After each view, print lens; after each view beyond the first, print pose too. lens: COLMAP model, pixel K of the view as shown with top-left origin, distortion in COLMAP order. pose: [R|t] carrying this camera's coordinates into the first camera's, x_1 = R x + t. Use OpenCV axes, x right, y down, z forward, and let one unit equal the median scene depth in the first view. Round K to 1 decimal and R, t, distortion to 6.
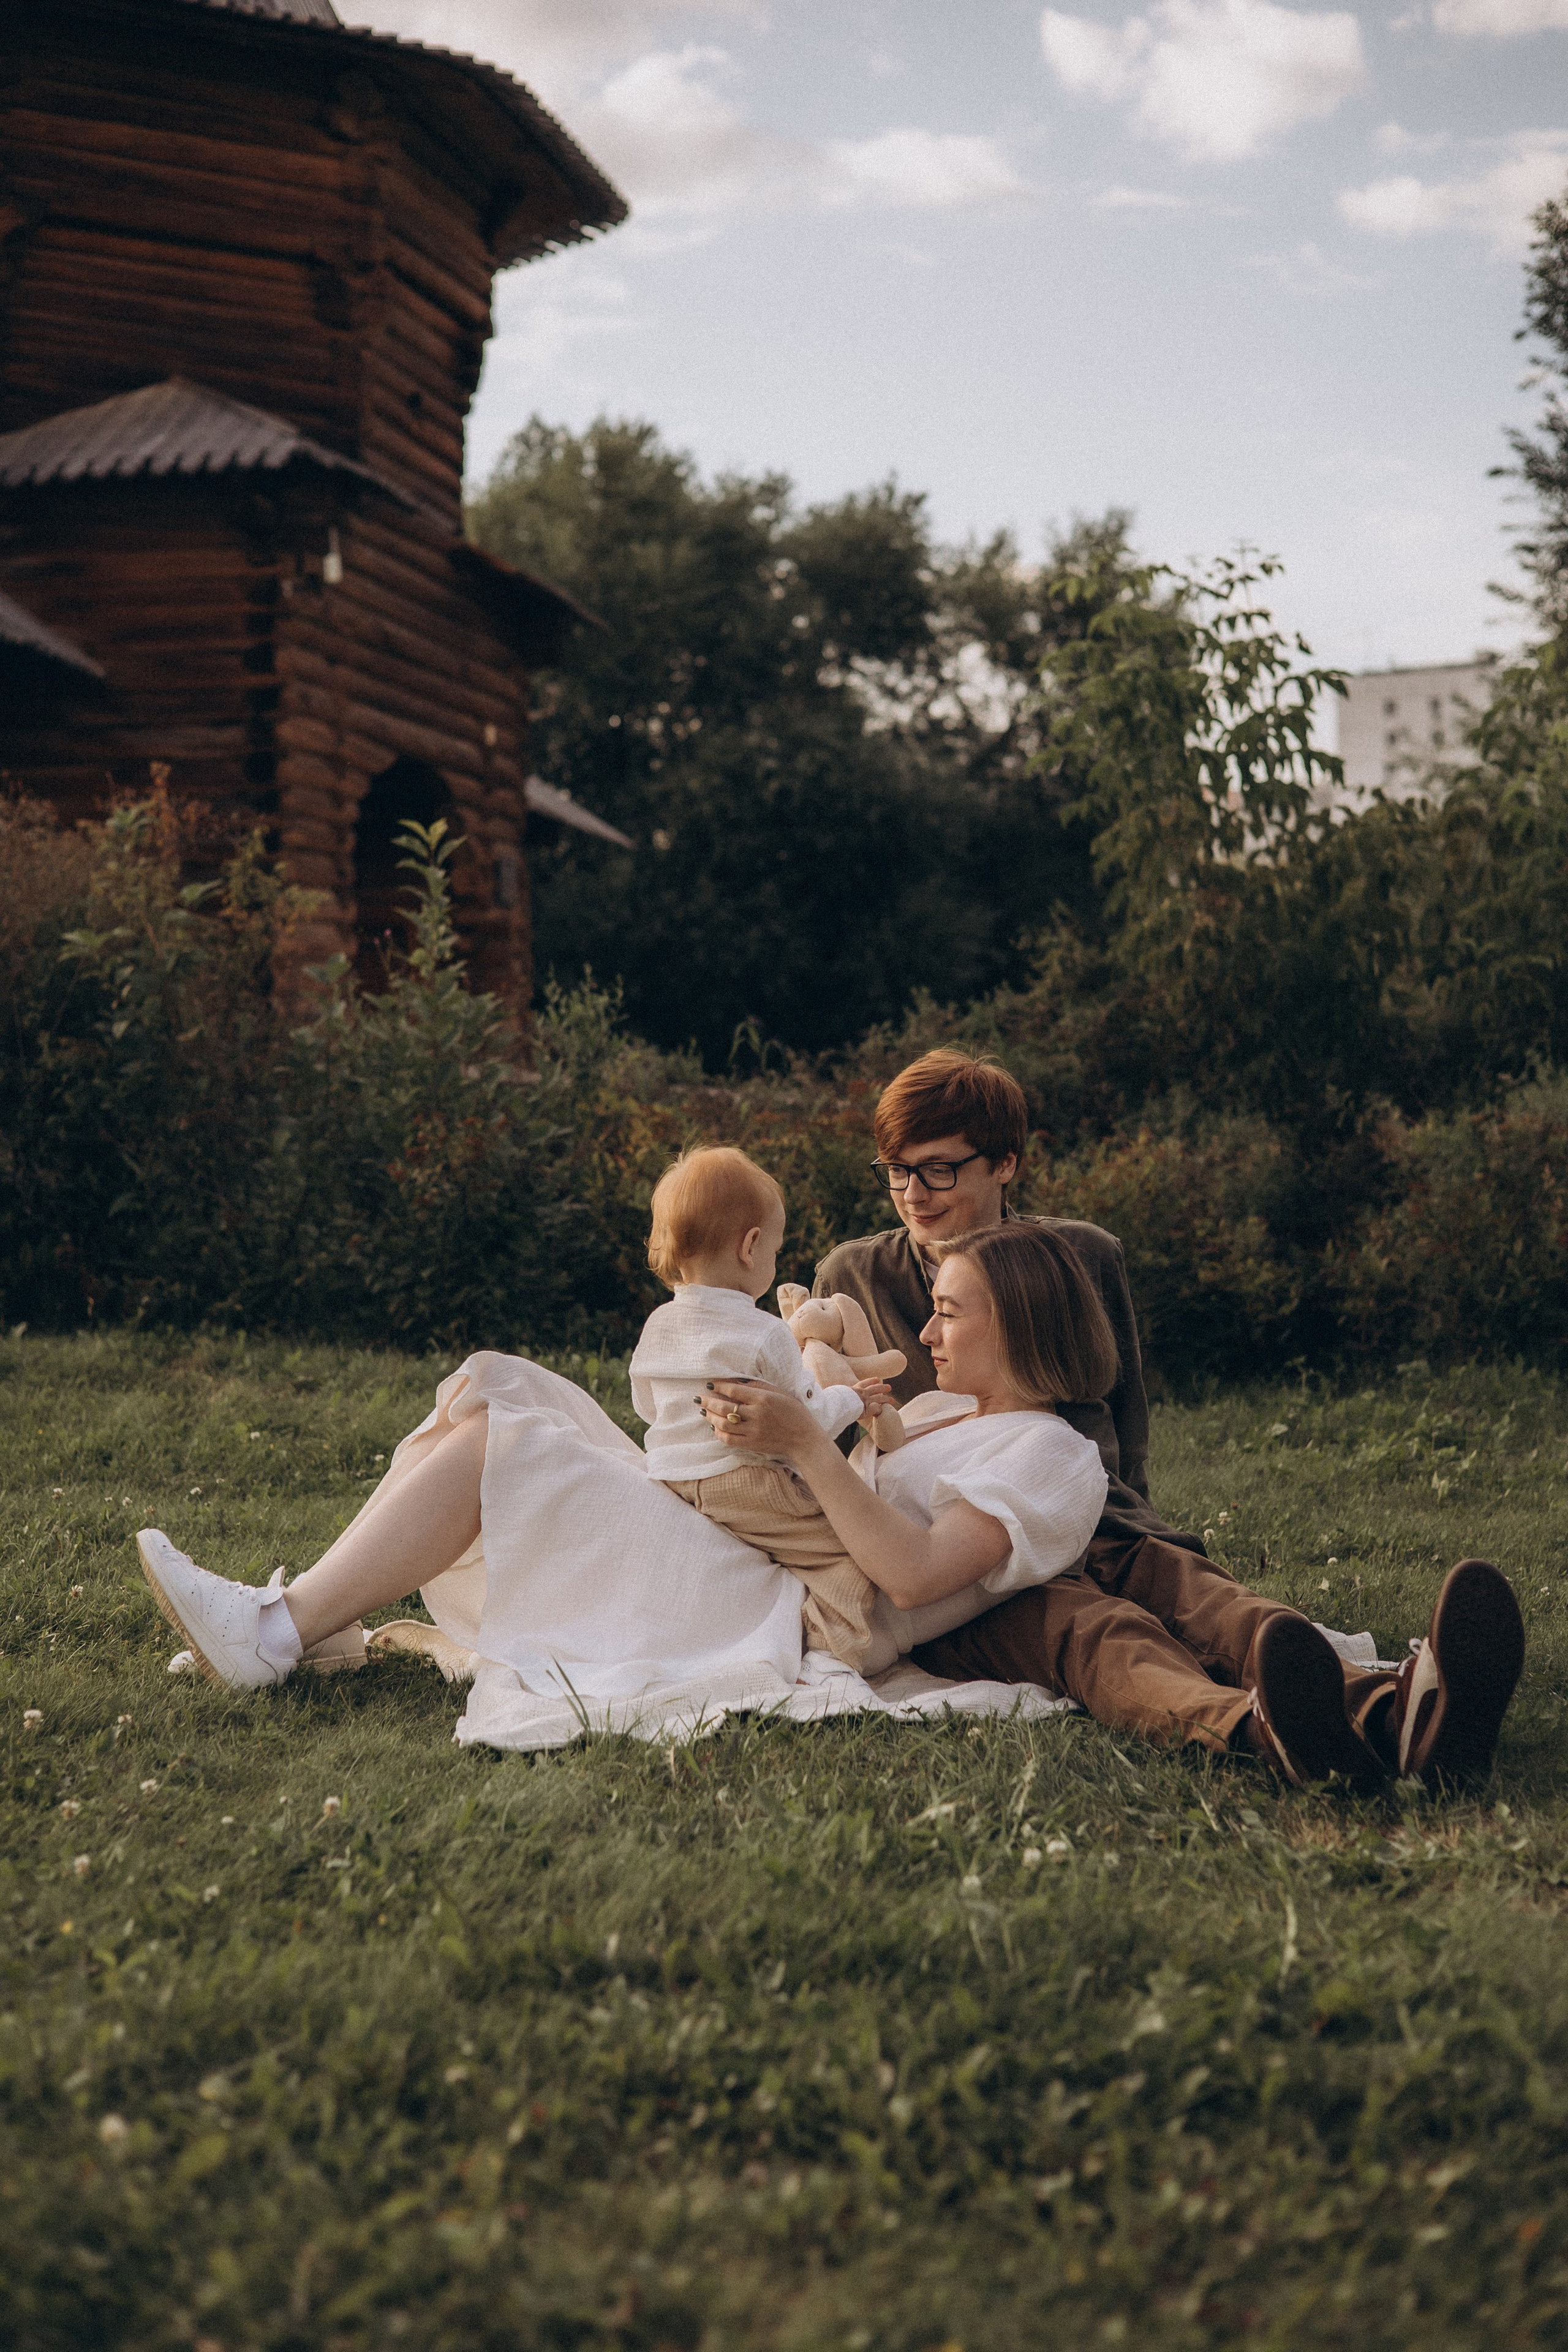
lens RADIAL K [[3305.3, 0, 786.6], [0, 3305.3, 1177.5], [0, 0, 1]] dist [0.022046, 0.000000]
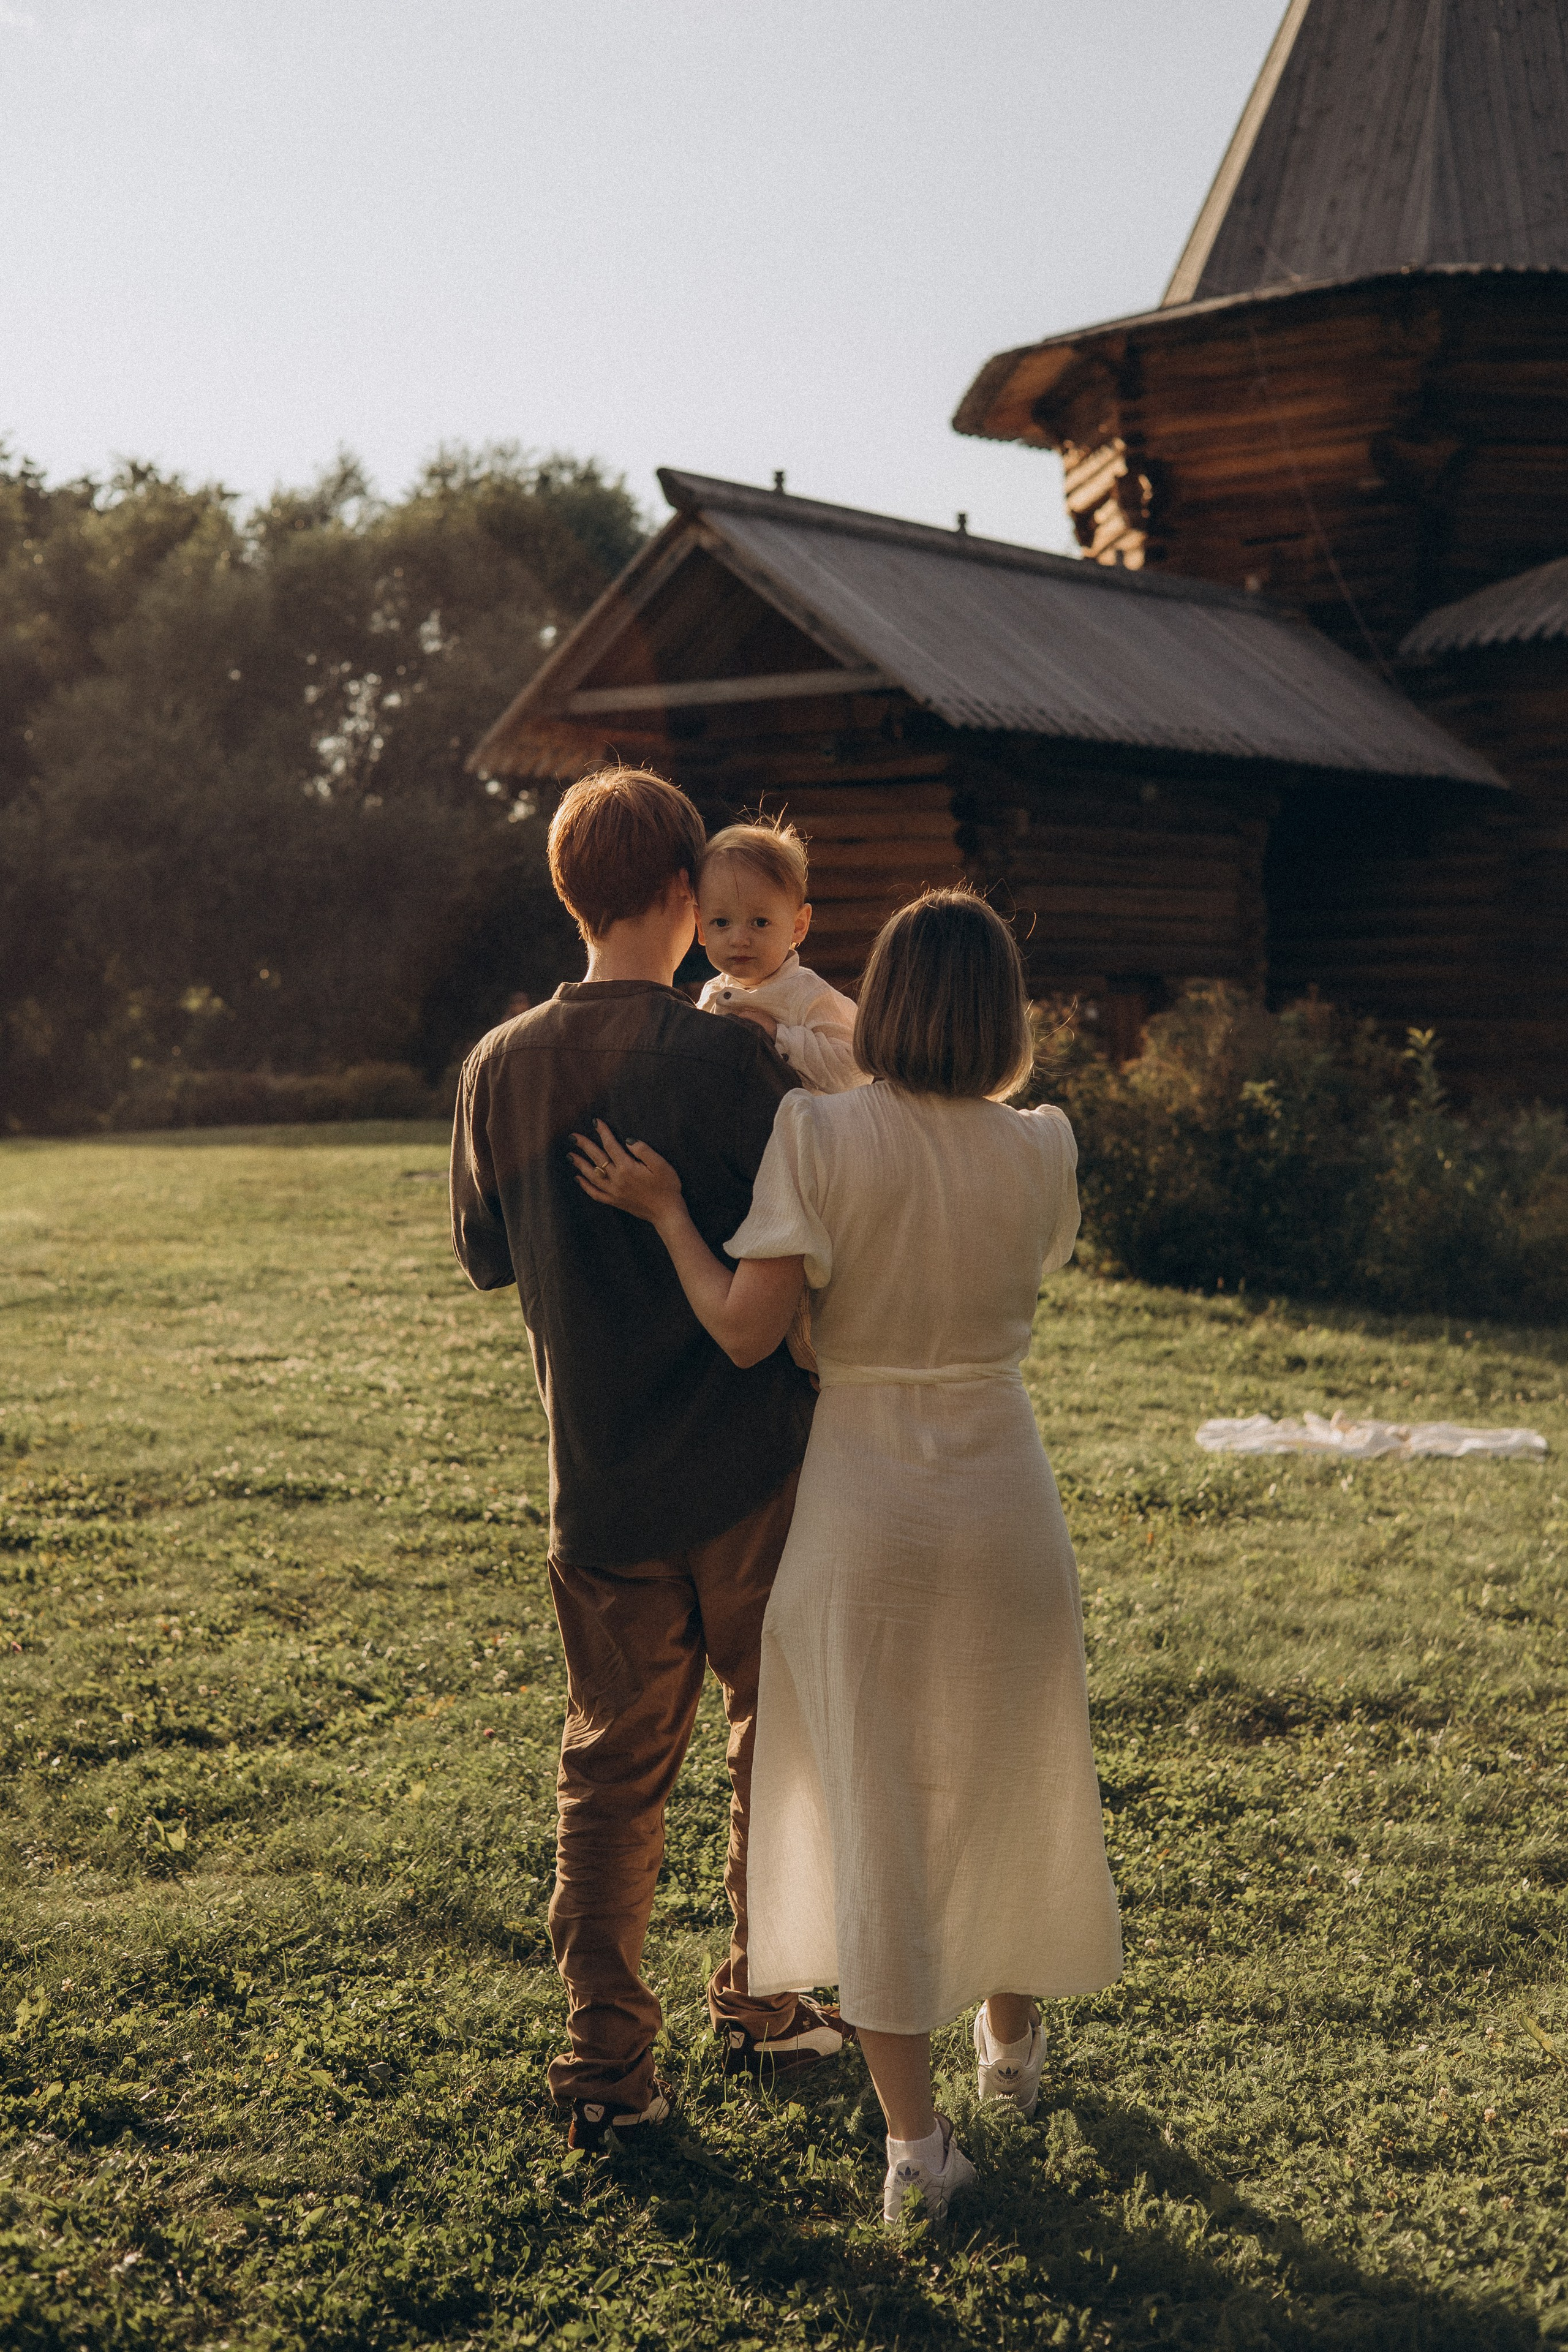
lens RADIAL K [[3305.3, 0, 790.1], [0, 3305.3, 1176.7], [0, 0, 1]] dist [0.022046, 0.000000]
pose [[0.879510, 0.032594, -0.474762, 0.169164], [-0.022593, 0.999387, 0.026757, -0.024716], [0.475343, -0.012807, 0.879707, -0.293577]]
